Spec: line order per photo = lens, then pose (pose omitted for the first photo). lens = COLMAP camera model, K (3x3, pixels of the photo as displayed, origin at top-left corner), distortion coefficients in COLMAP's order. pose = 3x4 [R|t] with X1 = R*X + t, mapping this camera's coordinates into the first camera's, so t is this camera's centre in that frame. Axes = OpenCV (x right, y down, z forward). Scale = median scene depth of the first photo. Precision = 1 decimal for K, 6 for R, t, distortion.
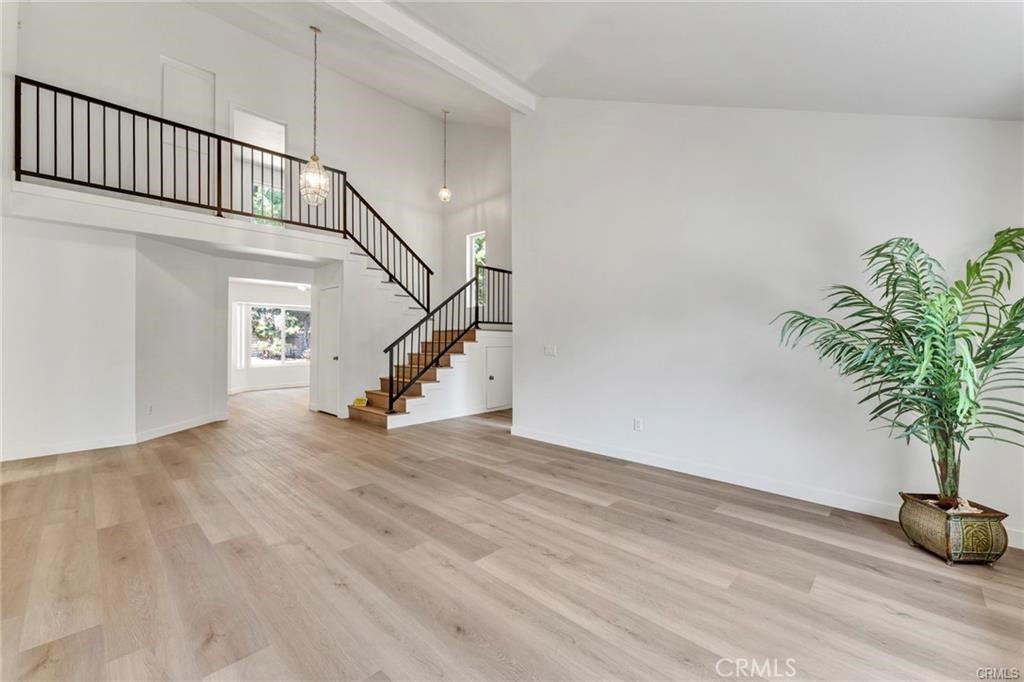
lens RADIAL K [[413.5, 0, 512.0], [0, 413.5, 341.0], [0, 0, 1]] dist [-0.000494, -0.000075]
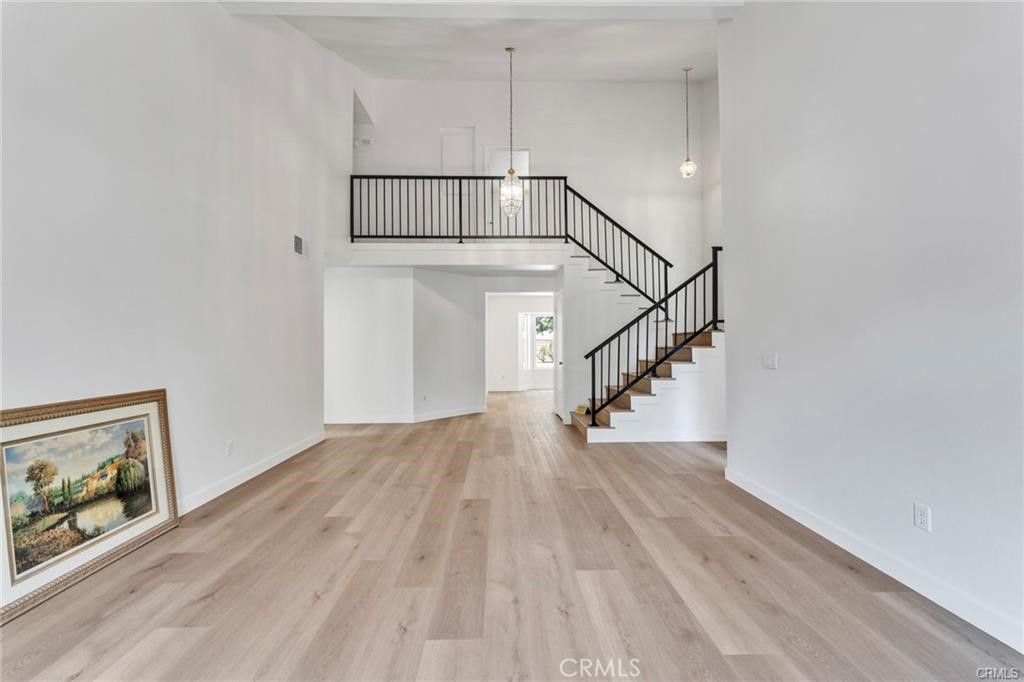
lens RADIAL K [[413.5, 0, 512.0], [0, 413.5, 341.0], [0, 0, 1]] dist [-0.000494, -0.000075]
pose [[0.715283, -0.009514, -0.698770, 0.229783], [0.001858, 0.999930, -0.011713, -0.001146], [0.698833, 0.007080, 0.715250, 0.234478]]
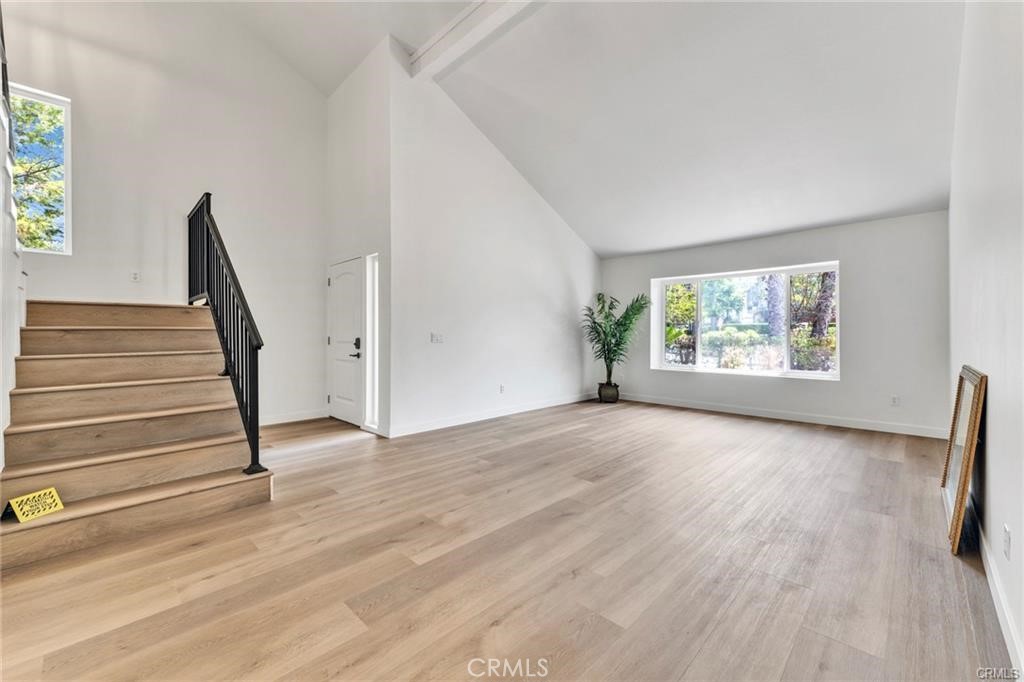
lens RADIAL K [[413.5, 0, 512.0], [0, 413.5, 341.0], [0, 0, 1]] dist [-0.000494, -0.000075]
pose [[0.012921, -0.022636, 0.999660, -0.829744], [0.002076, 0.999742, 0.022611, 0.007676], [-0.999914, 0.001783, 0.012965, 0.726635]]
